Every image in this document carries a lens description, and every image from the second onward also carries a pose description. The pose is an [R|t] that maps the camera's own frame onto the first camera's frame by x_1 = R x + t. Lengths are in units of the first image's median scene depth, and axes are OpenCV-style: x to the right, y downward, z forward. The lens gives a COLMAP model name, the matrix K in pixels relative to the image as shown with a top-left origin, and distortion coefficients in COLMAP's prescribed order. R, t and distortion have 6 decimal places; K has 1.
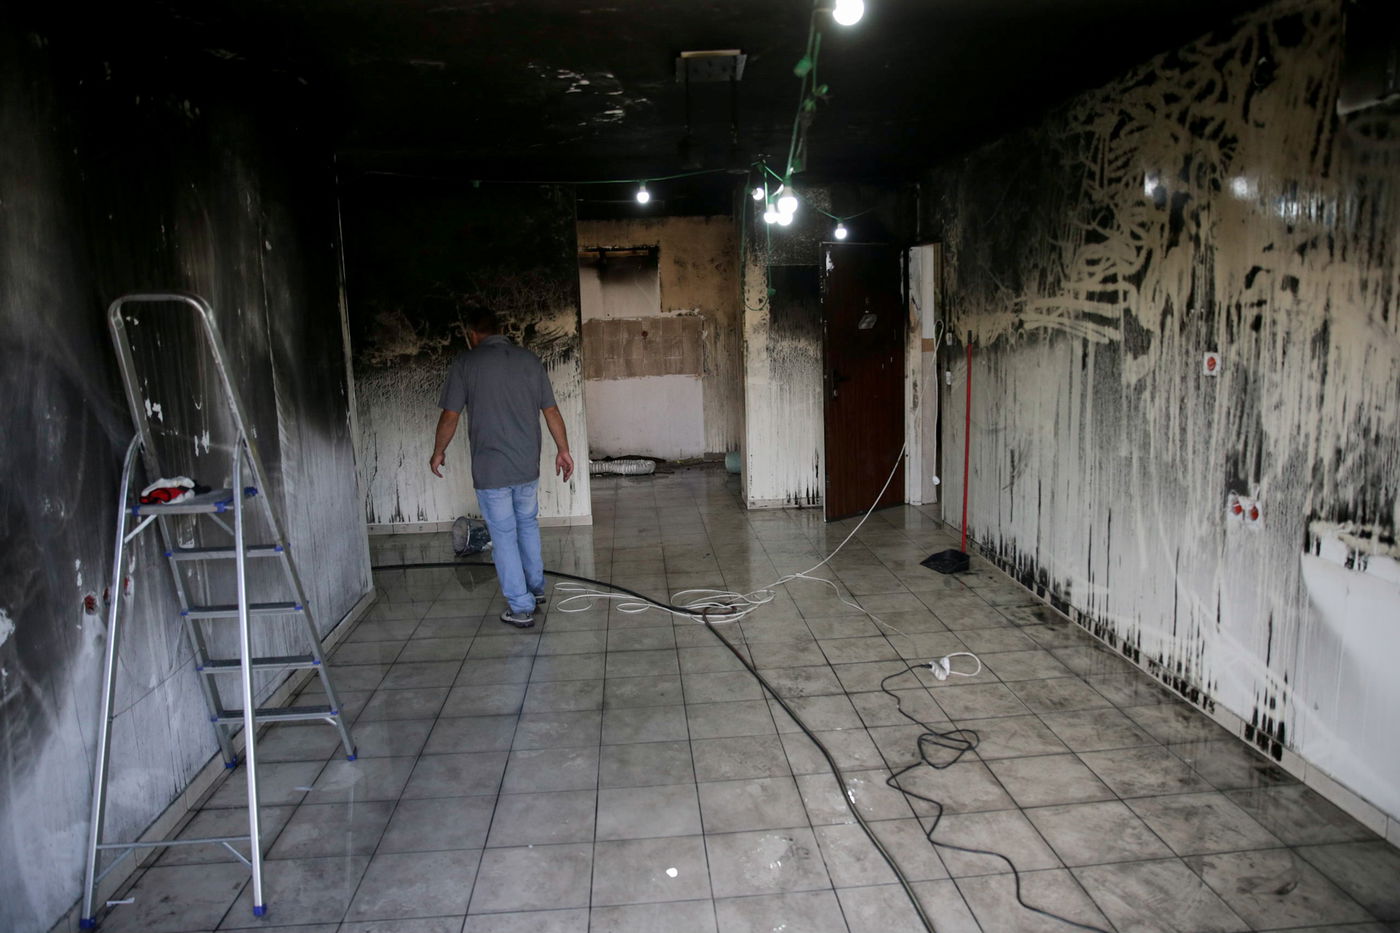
lens RADIAL K [[962.6, 0, 689.6], [0, 962.6, 472.6], [0, 0, 1]] dist [-0.103962, 0.087345]
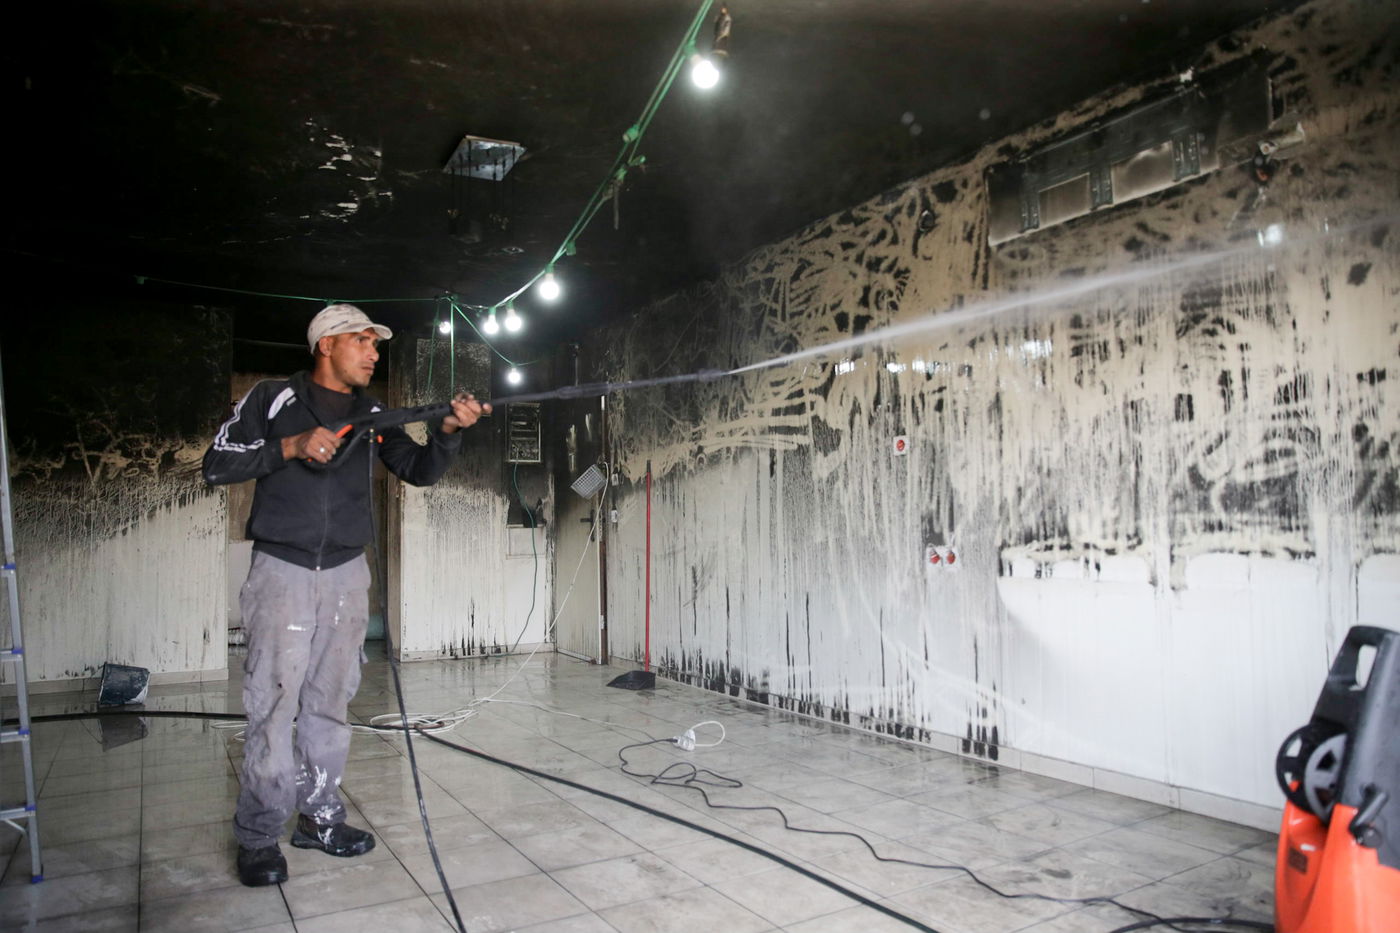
lens RADIAL K [[962.6, 0, 689.6], [0, 962.6, 472.6], [0, 0, 1]] dist [-0.103962, 0.087345]
pose [[0.895979, 0.051848, 0.441060, -0.220131], [0.054222, 0.972959, -0.224522, 0.169107], [-0.440774, 0.225082, 0.868940, 0.040715]]
